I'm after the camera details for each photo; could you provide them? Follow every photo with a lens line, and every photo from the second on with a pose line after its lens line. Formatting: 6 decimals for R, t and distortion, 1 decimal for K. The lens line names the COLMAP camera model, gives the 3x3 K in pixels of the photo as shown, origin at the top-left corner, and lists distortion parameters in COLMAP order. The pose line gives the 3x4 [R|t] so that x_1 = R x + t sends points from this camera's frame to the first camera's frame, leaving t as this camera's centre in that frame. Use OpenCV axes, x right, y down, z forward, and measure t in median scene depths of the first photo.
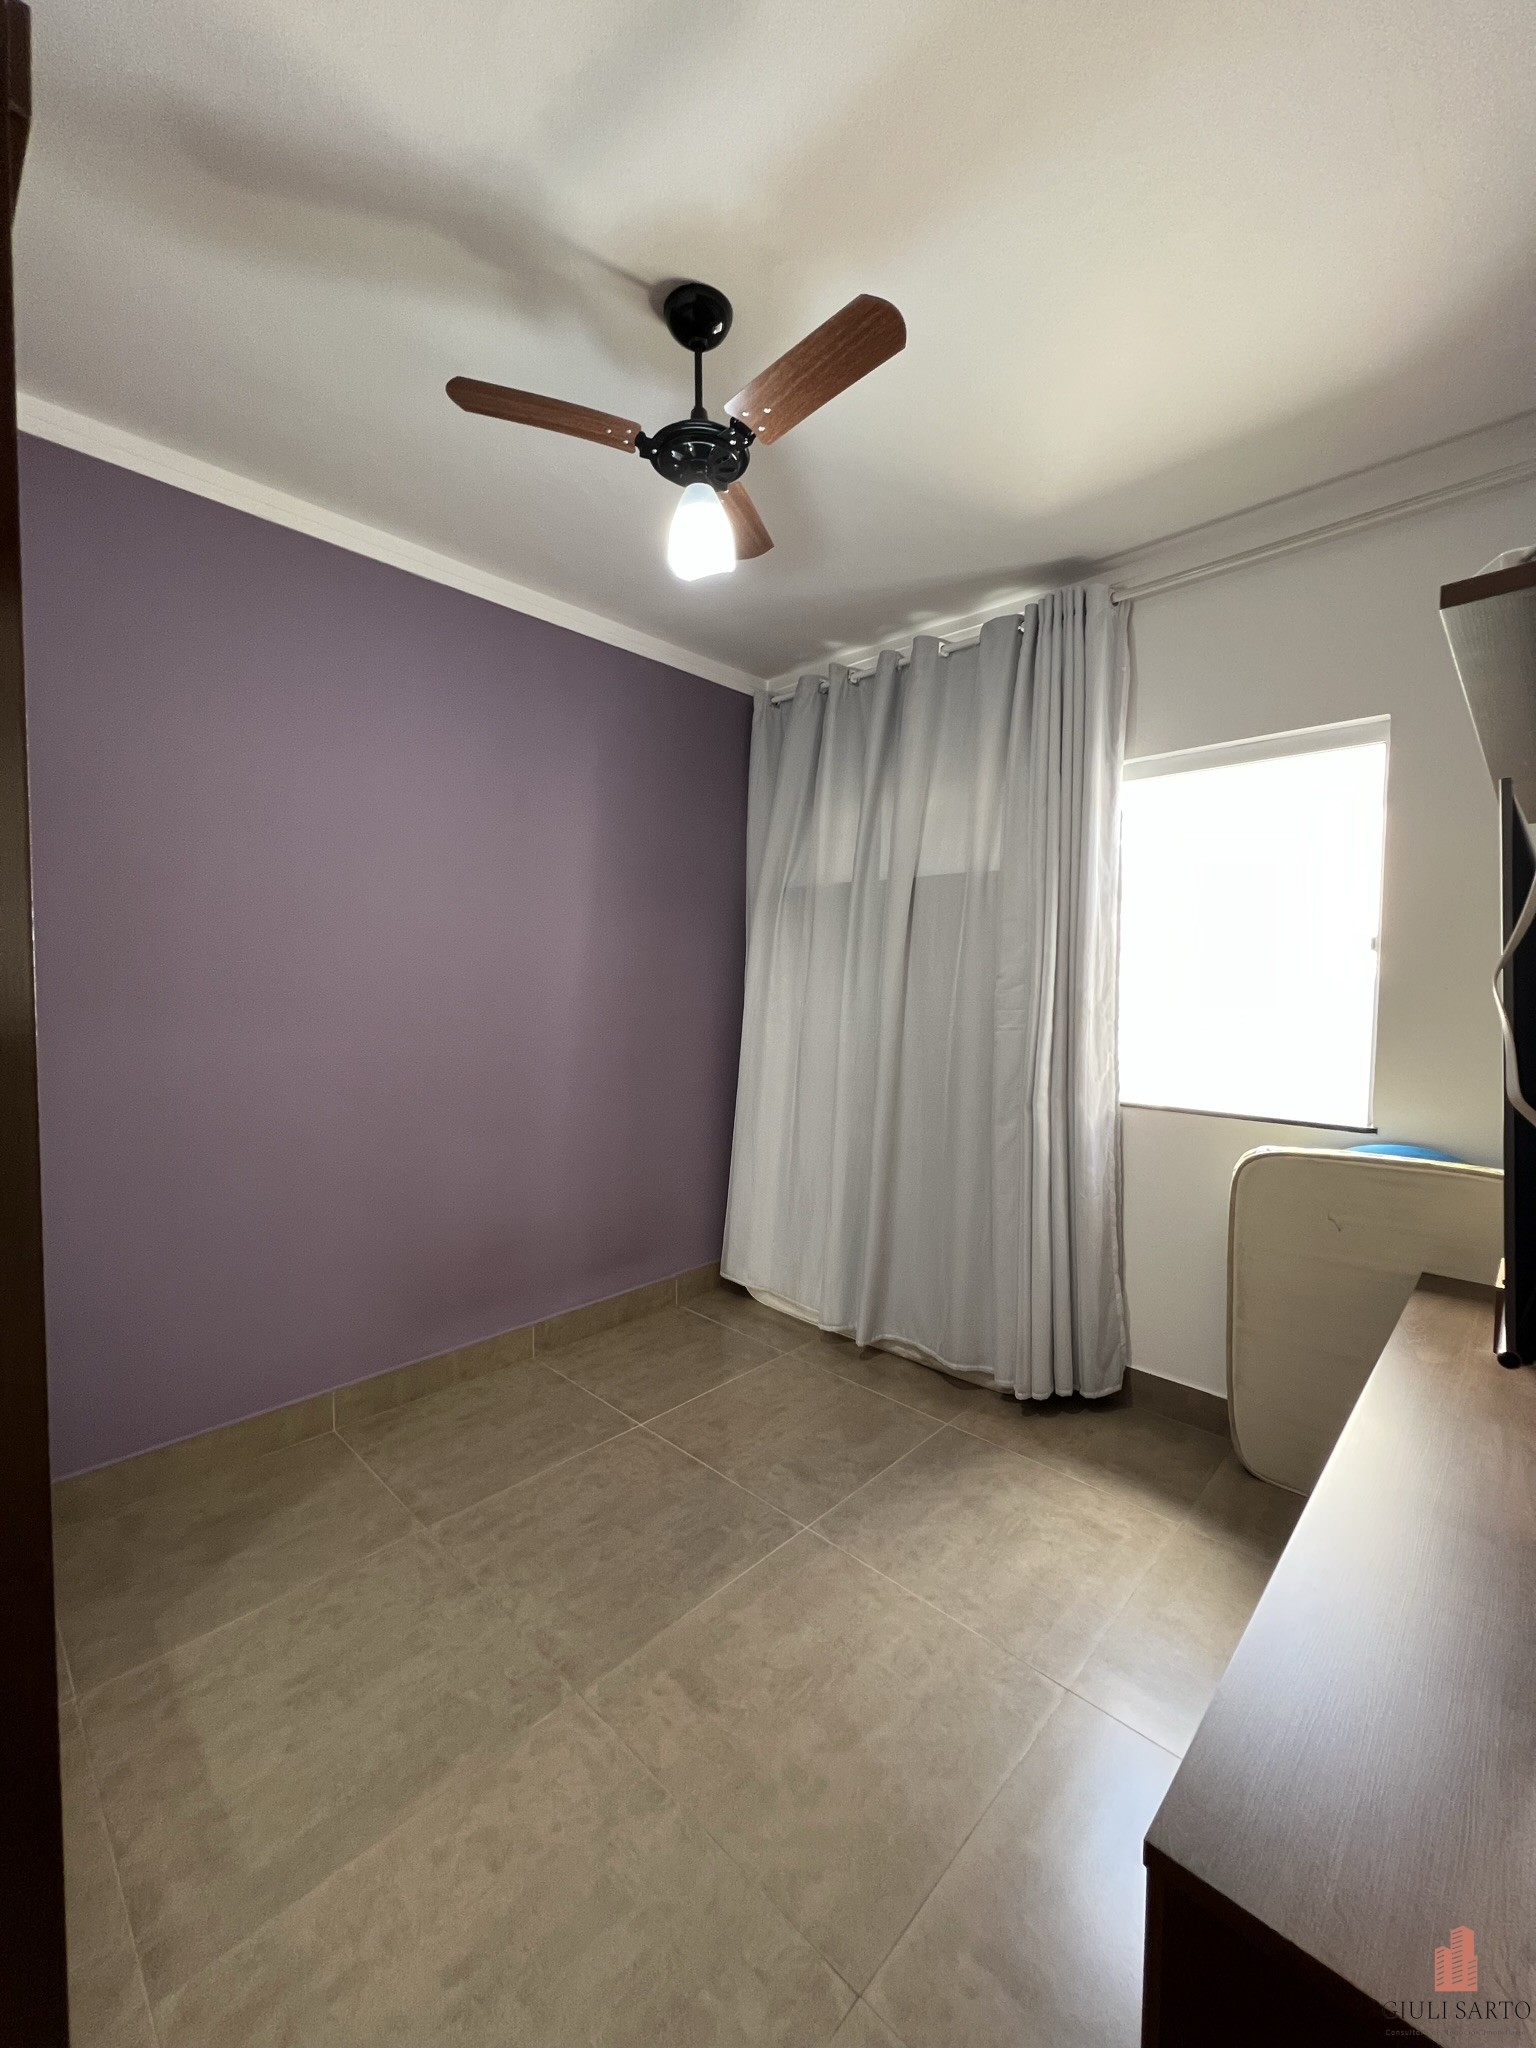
lens RADIAL K [[820.8, 0, 759.2], [0, 820.8, 1030.2], [0, 0, 1]] dist [-0.000613, 0.000610]
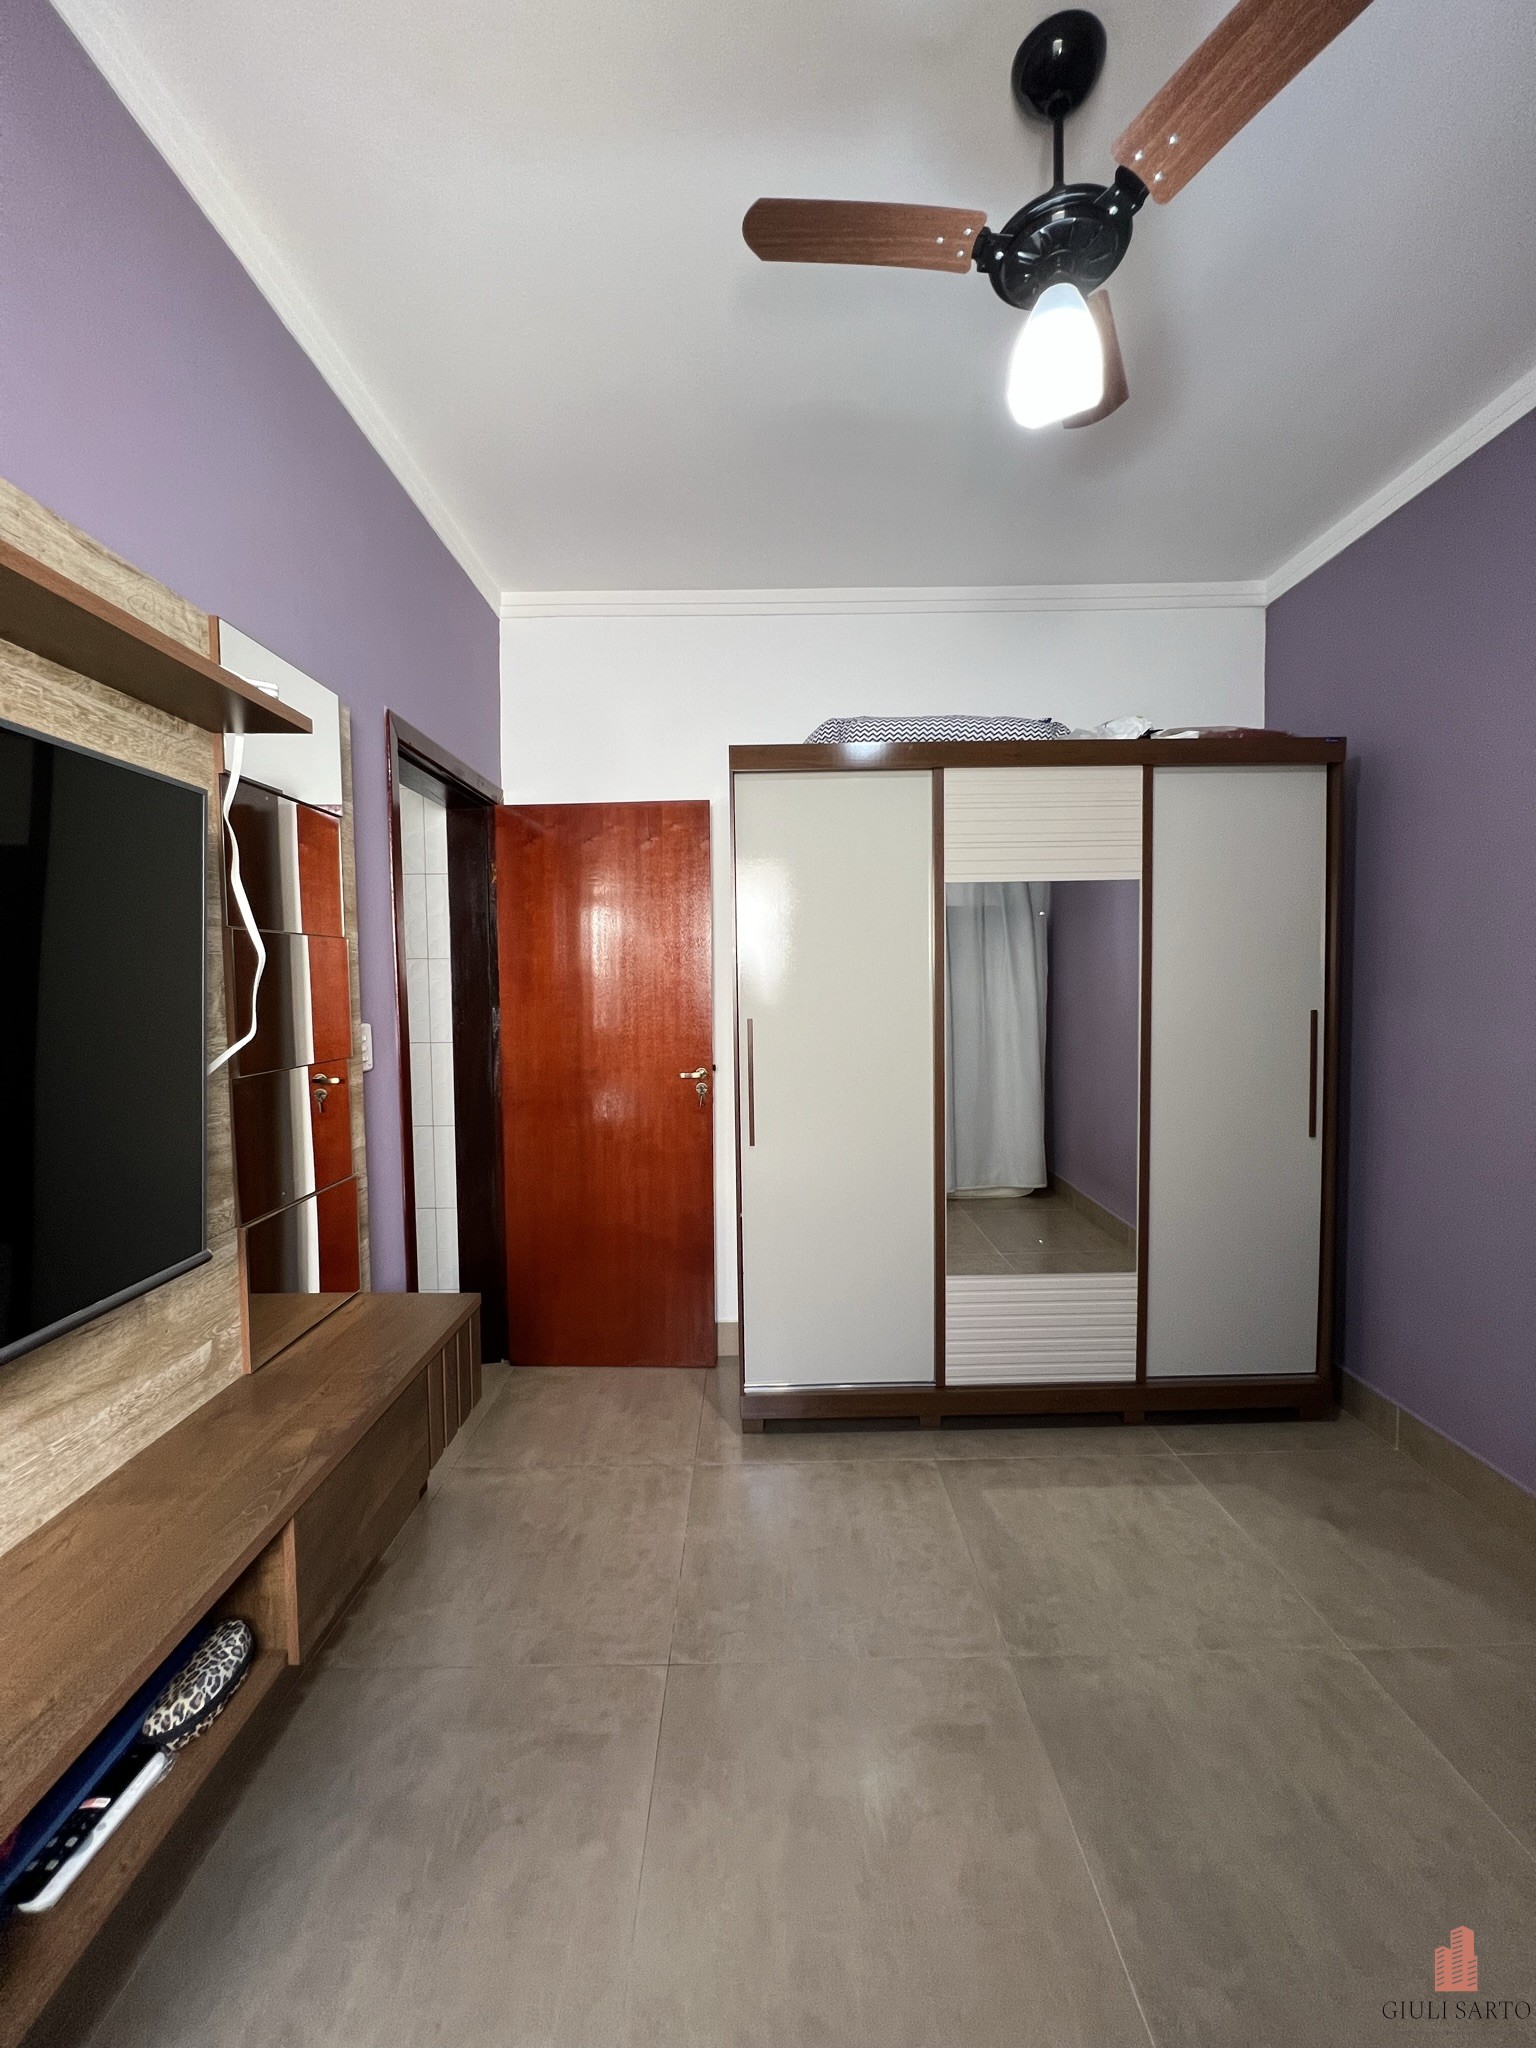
lens RADIAL K [[820.8, 0, 767.5], [0, 820.8, 1028.8], [0, 0, 1]] dist [-0.000613, 0.000610]
pose [[-0.713645, 0.037408, -0.699508, 0.677248], [-0.037002, 0.995166, 0.090969, -0.053620], [0.699529, 0.090803, -0.708811, 1.431924]]
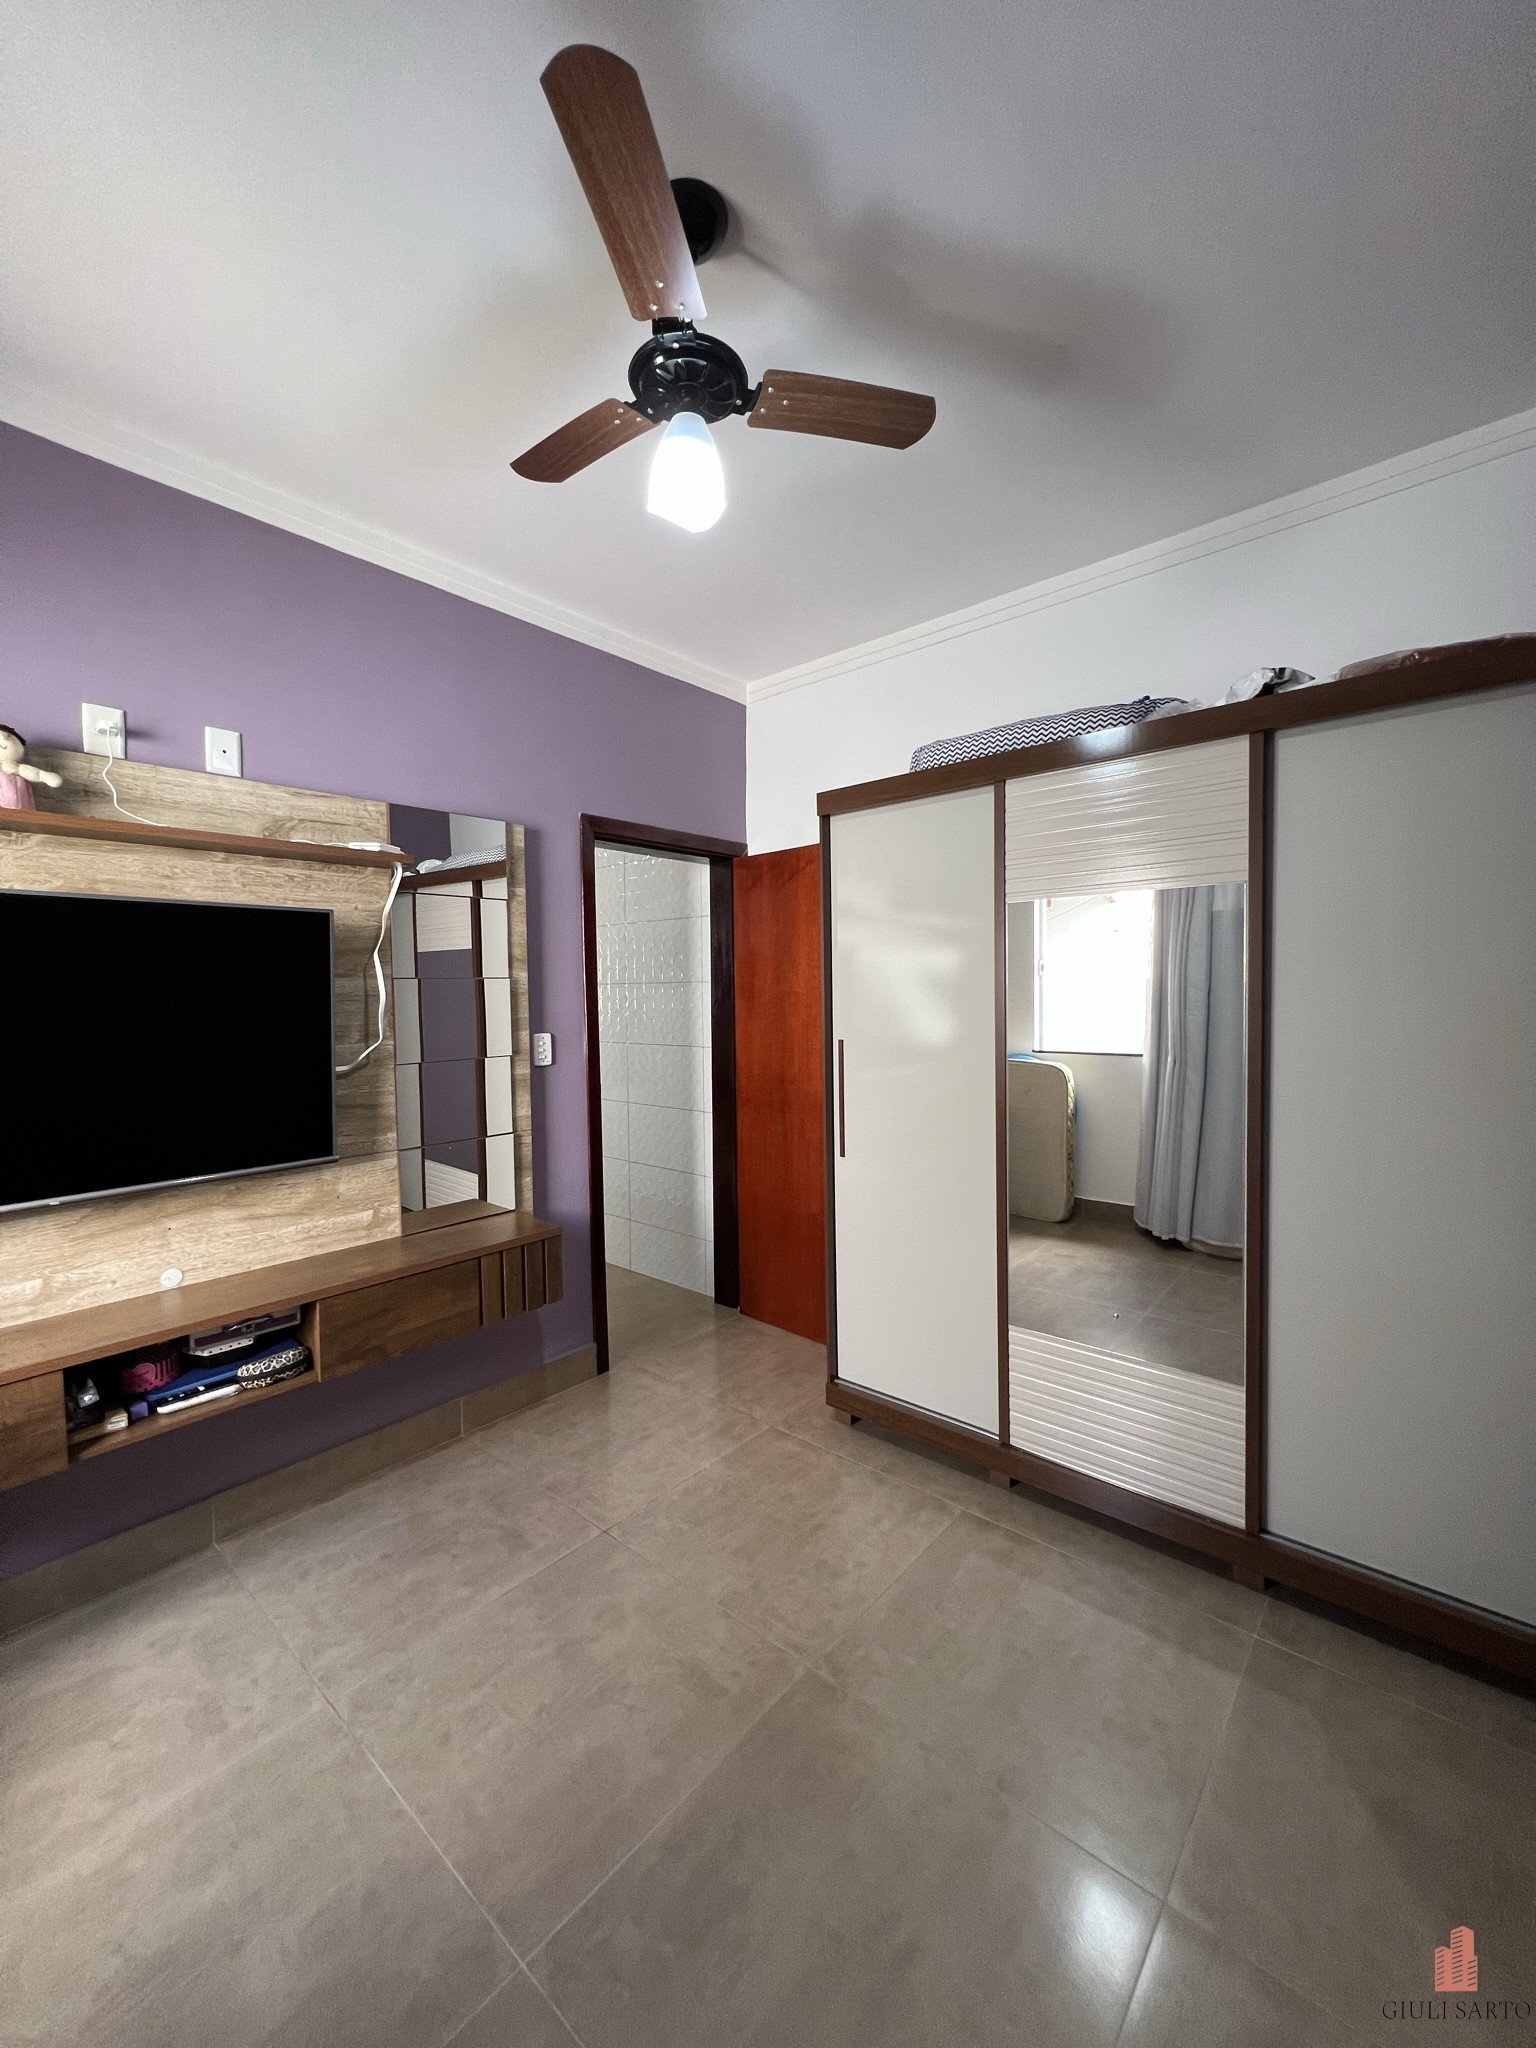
lens RADIAL K [[820.8, 0, 762.6], [0, 820.8, 1030.2], [0, 0, 1]] dist [-0.000613, 0.000610]
pose [[-0.998588, 0.003468, -0.053014, -0.103670], [-0.002174, 0.994365, 0.105984, -0.124949], [0.053082, 0.105949, -0.992954, 1.947614]]
